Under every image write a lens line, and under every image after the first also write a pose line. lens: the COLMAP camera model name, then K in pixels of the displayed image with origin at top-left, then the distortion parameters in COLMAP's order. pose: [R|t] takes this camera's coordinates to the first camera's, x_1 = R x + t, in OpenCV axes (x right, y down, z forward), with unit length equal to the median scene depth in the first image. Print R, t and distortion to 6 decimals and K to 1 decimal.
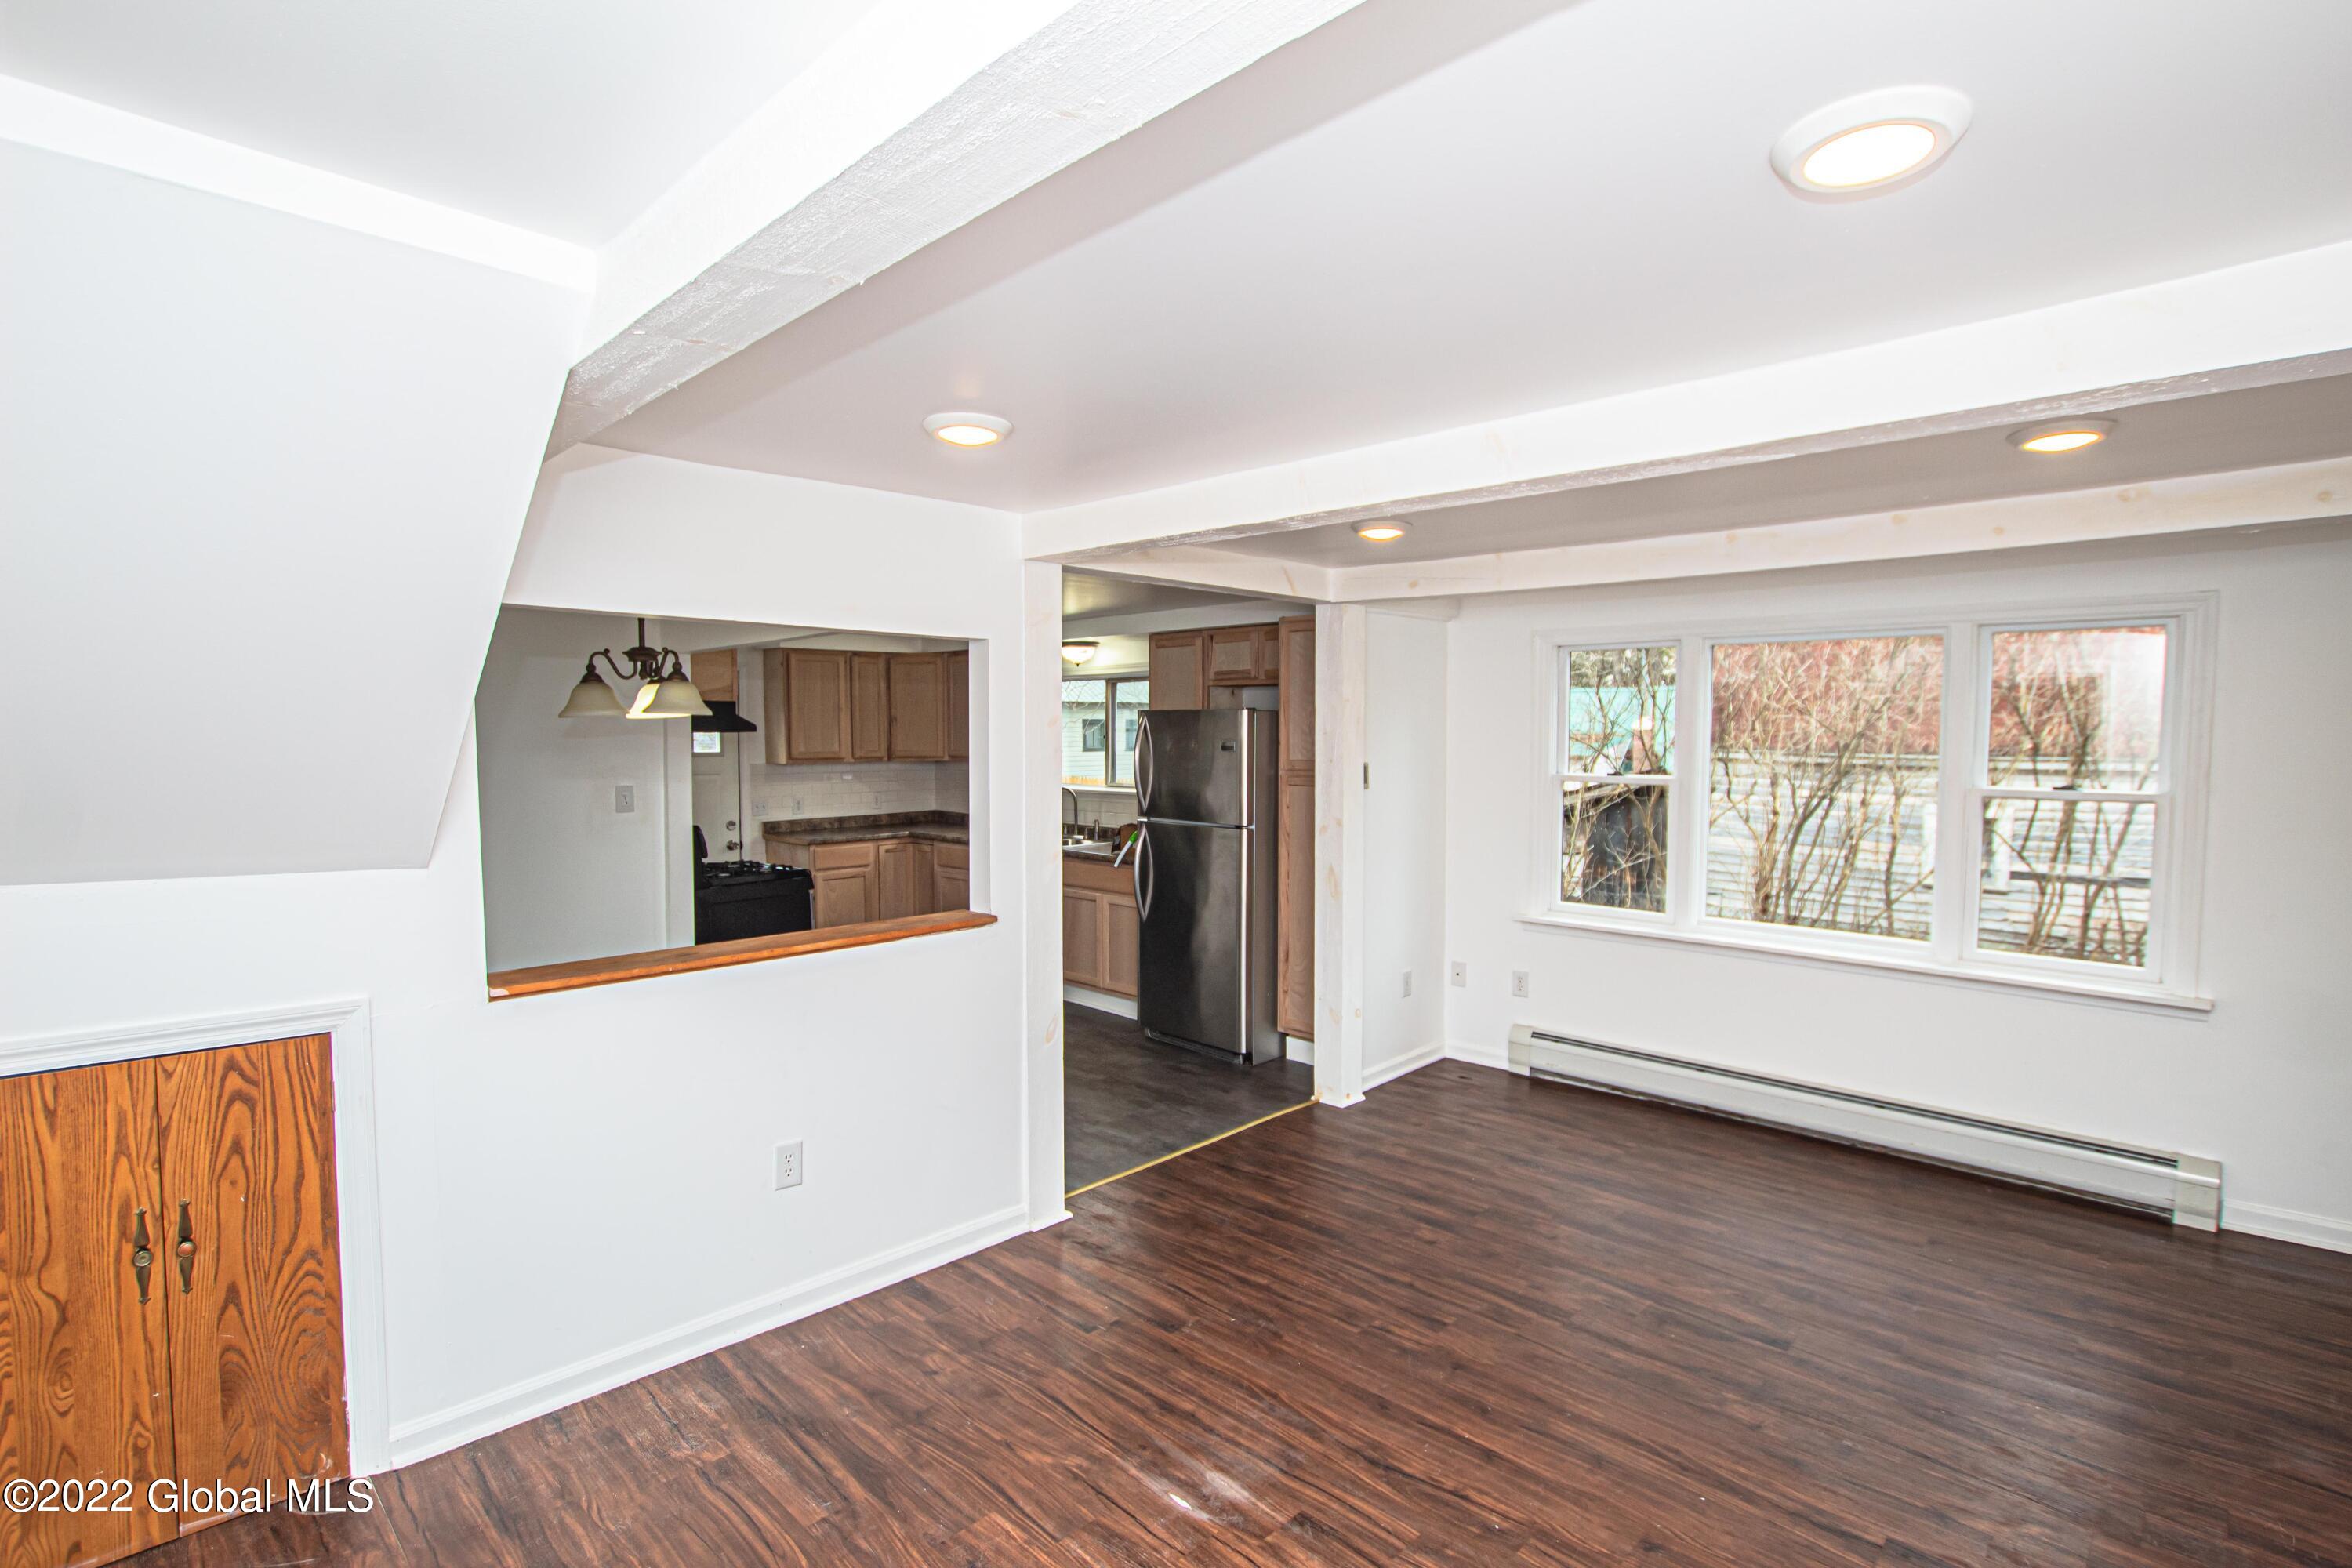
lens RADIAL K [[1120.6, 0, 1174.0], [0, 1120.6, 803.5], [0, 0, 1]] dist [-0.027007, 0.002377]
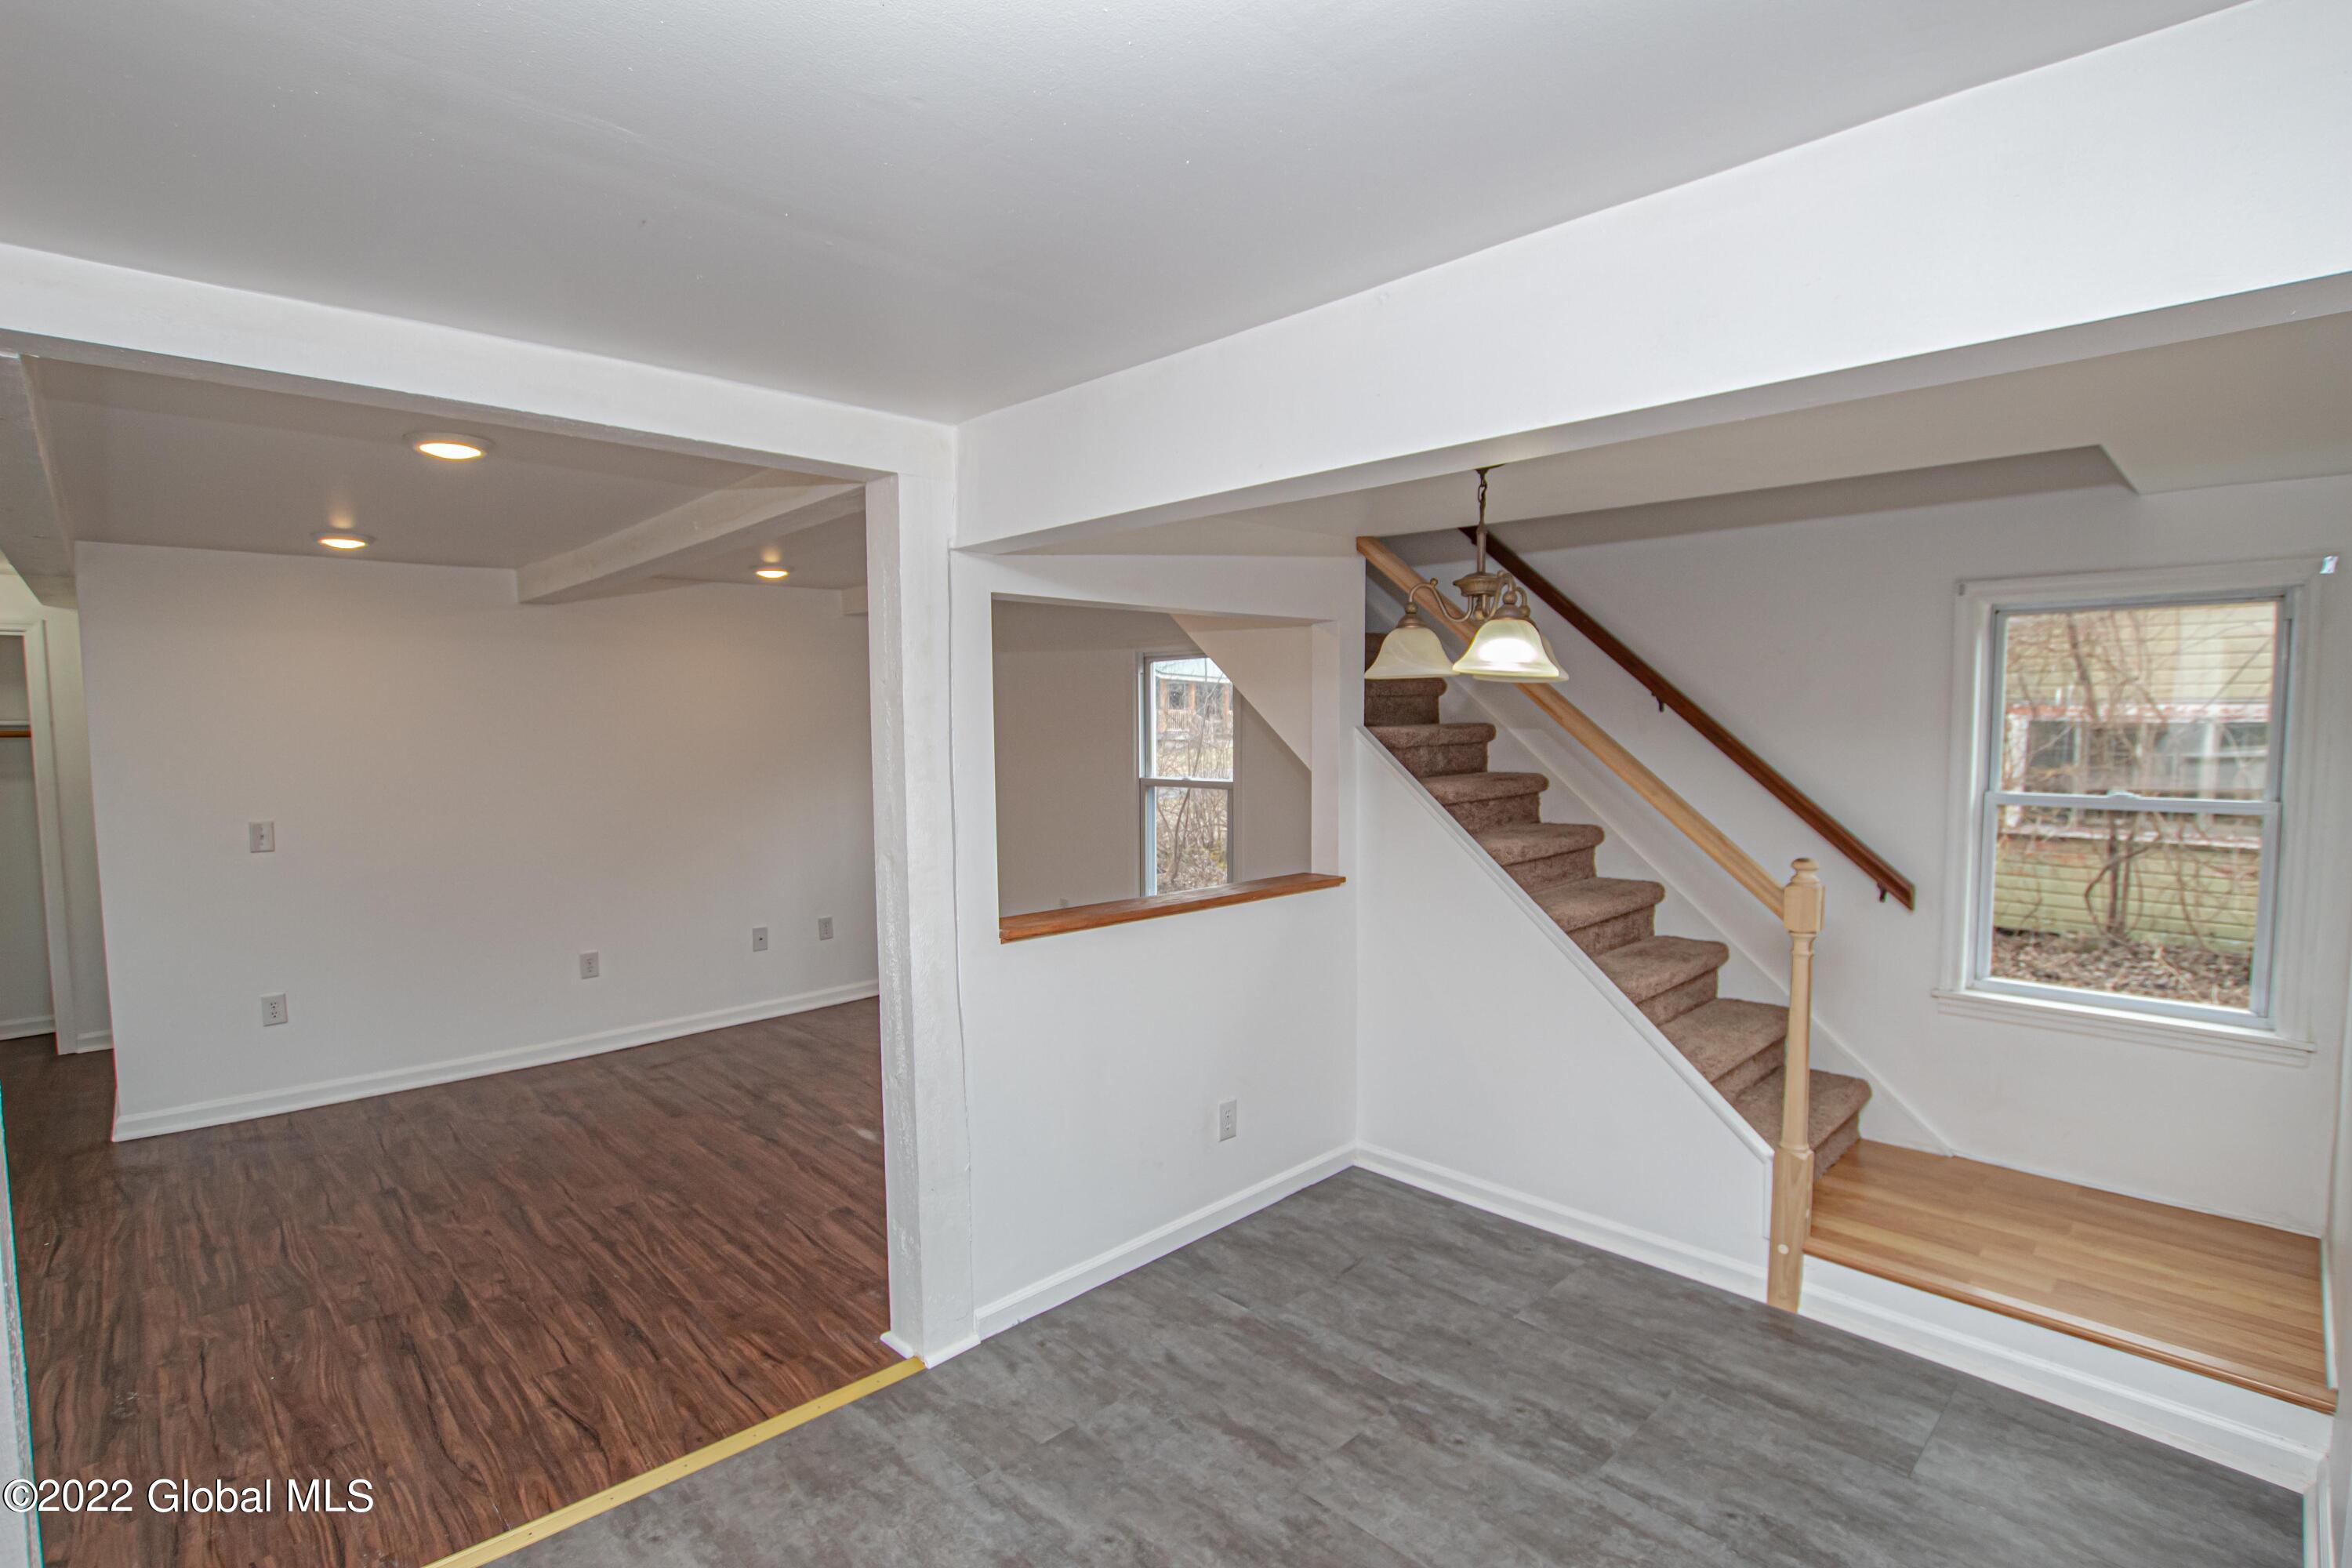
lens RADIAL K [[1120.6, 0, 1174.0], [0, 1120.6, 803.5], [0, 0, 1]] dist [-0.027007, 0.002377]
pose [[-0.999633, 0.005062, 0.026626, -0.314069], [0.008677, 0.990470, 0.137453, -0.098935], [-0.025676, 0.137634, -0.990150, 1.696522]]
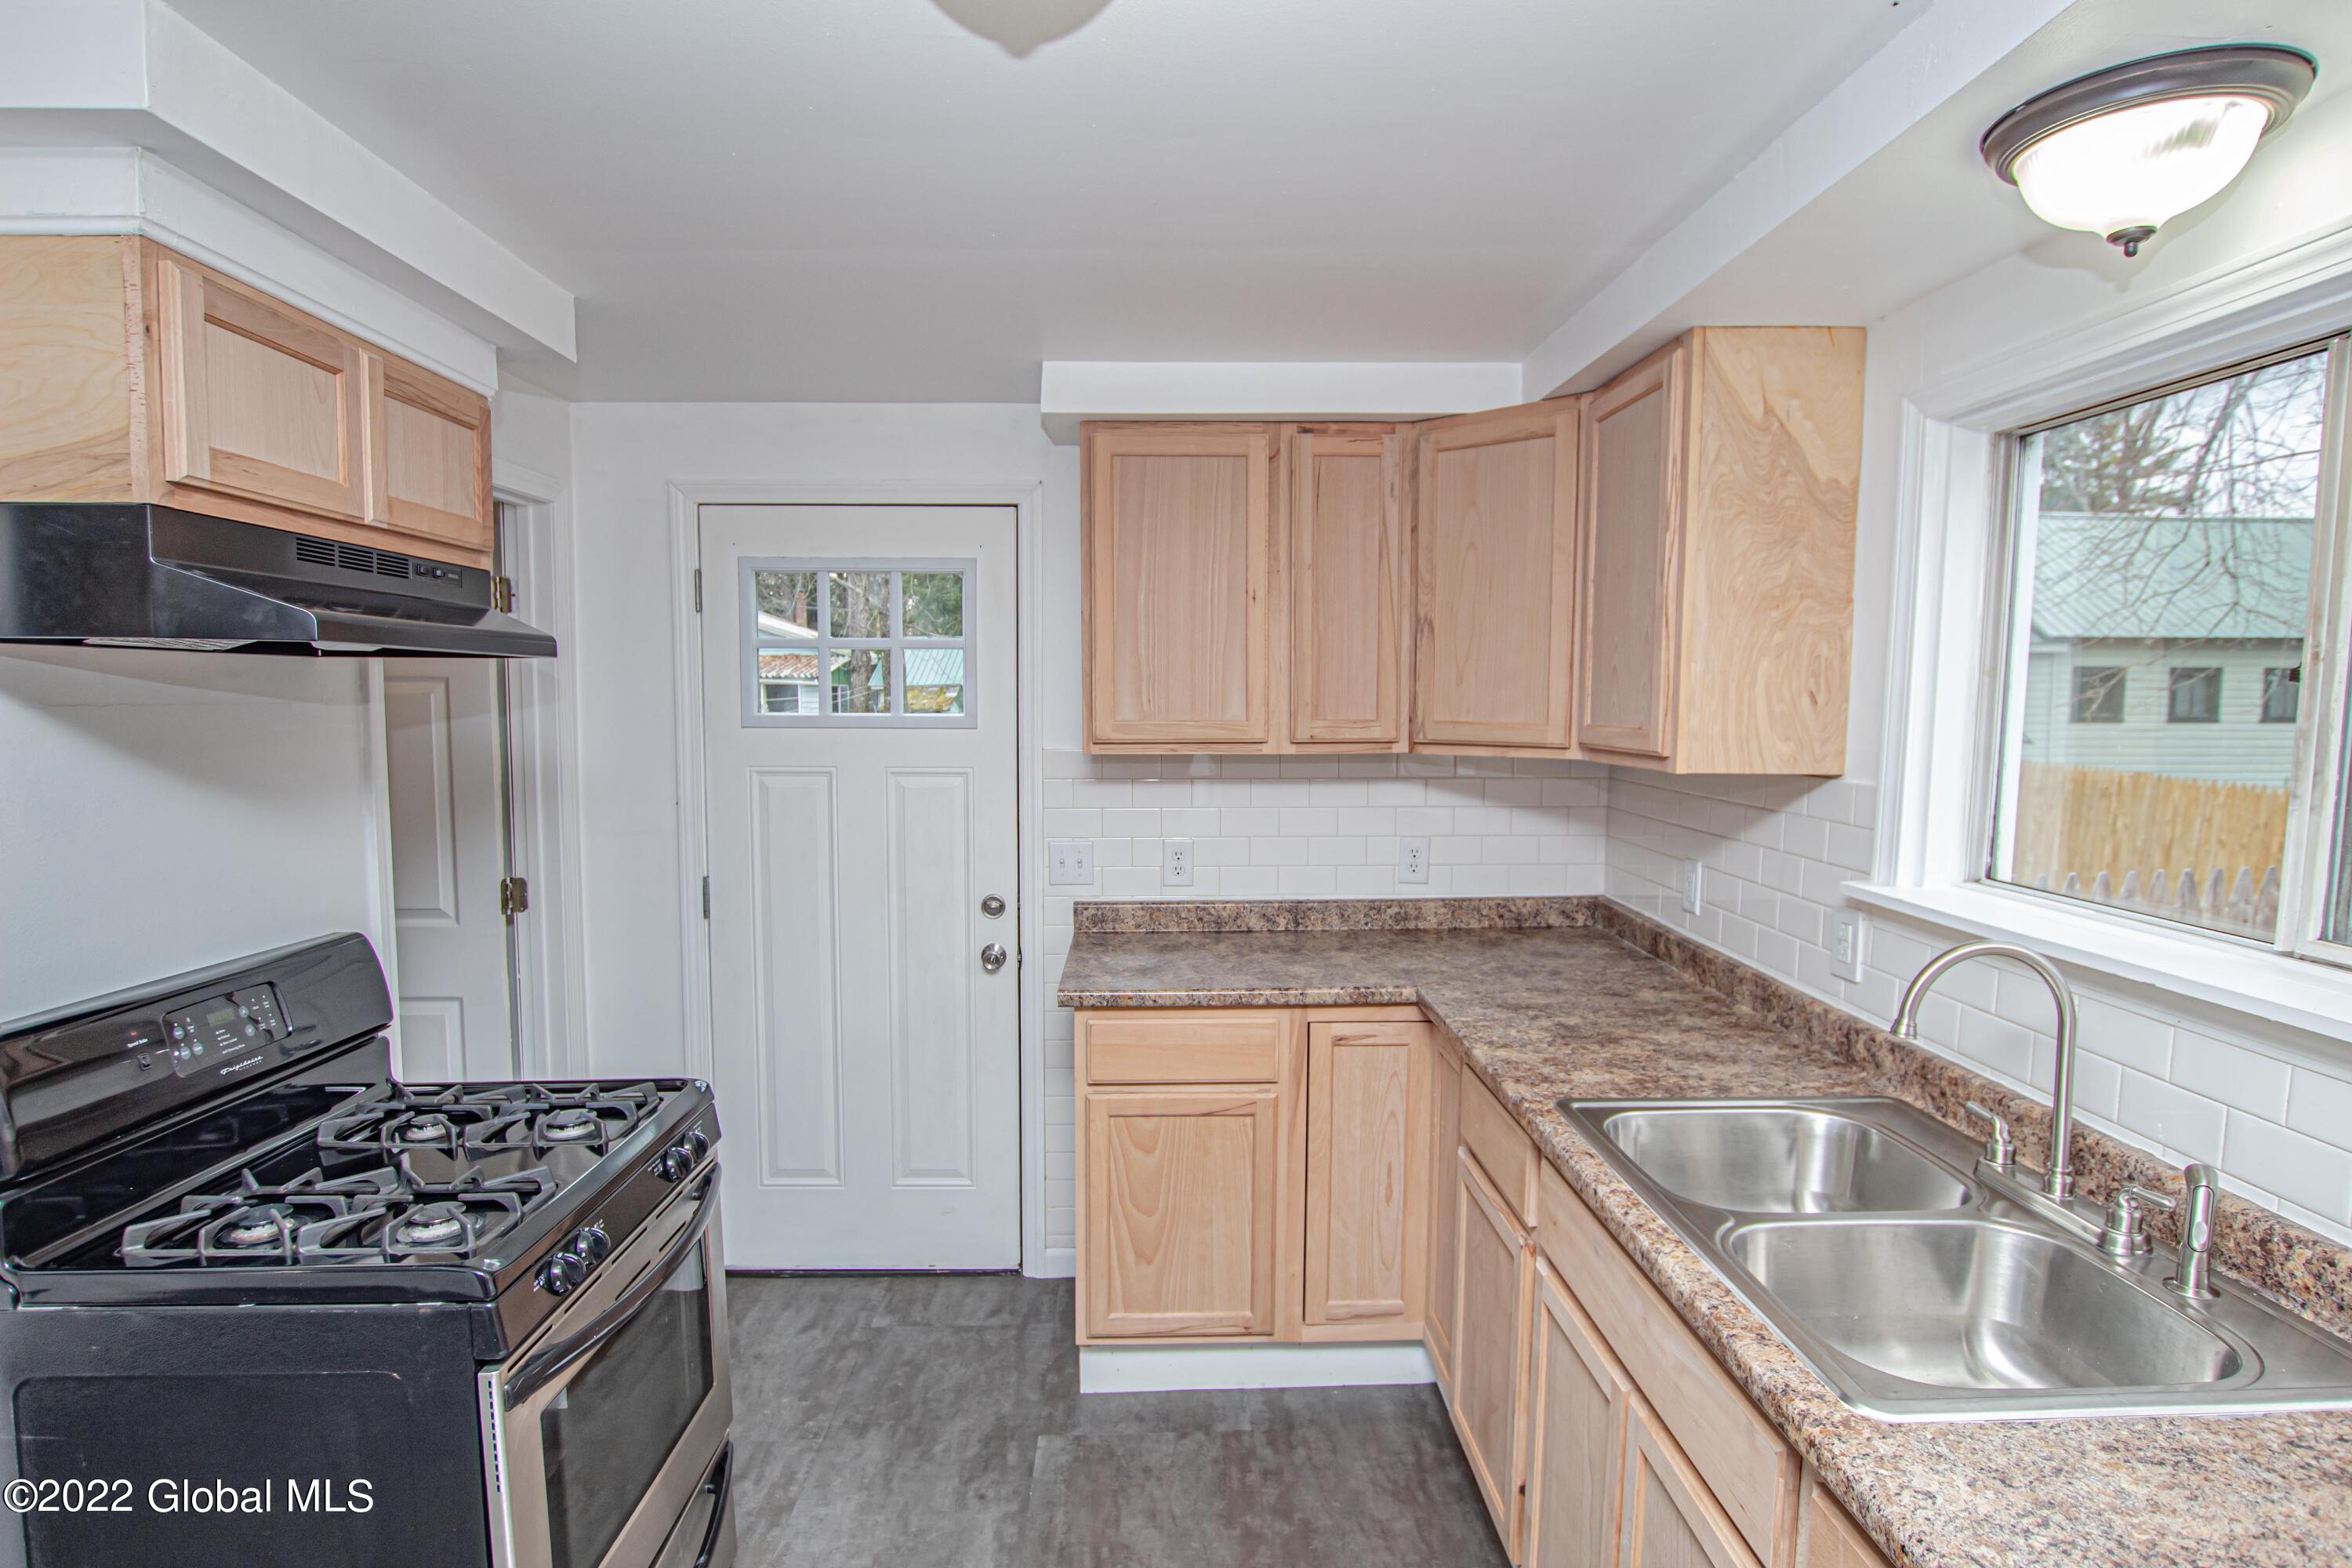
lens RADIAL K [[1228.5, 0, 1177.7], [0, 1228.5, 799.1], [0, 0, 1]] dist [-0.036102, 0.015524]
pose [[0.719273, 0.063751, -0.691796, -0.111814], [-0.045830, 0.997966, 0.044315, -0.078570], [0.693214, -0.000169, 0.720732, 1.459087]]
